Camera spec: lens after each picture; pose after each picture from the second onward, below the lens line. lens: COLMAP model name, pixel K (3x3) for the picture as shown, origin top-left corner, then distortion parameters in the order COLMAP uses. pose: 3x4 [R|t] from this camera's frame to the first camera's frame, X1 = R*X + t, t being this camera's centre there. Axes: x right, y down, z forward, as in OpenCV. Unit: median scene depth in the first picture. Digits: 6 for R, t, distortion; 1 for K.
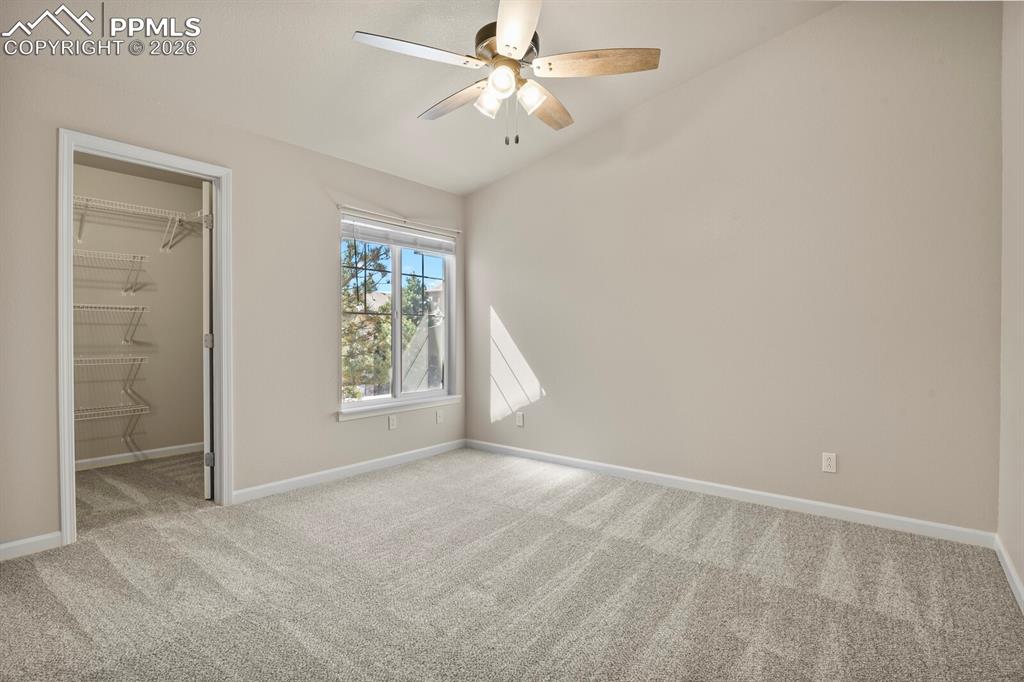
lens RADIAL K [[497.3, 0, 516.9], [0, 497.3, 338.3], [0, 0, 1]] dist [-0.011401, -0.000513]
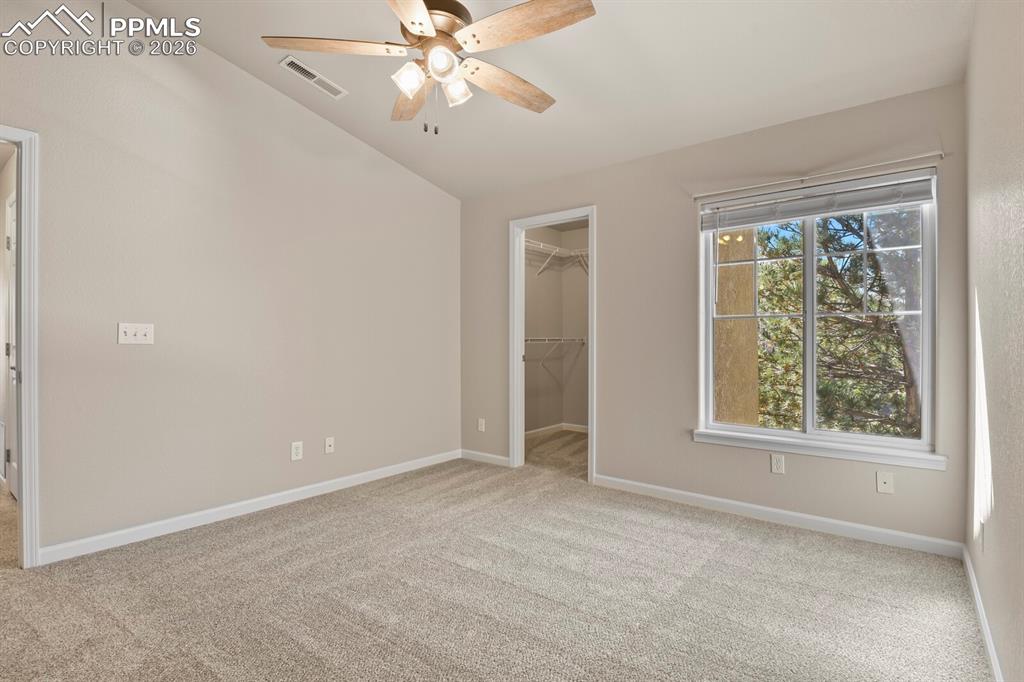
lens RADIAL K [[497.3, 0, 514.3], [0, 497.3, 337.7], [0, 0, 1]] dist [-0.011401, -0.000513]
pose [[0.001761, -0.003076, -0.999994, 0.614475], [-0.008684, 0.999958, -0.003091, -0.012925], [0.999961, 0.008690, 0.001735, 0.791893]]
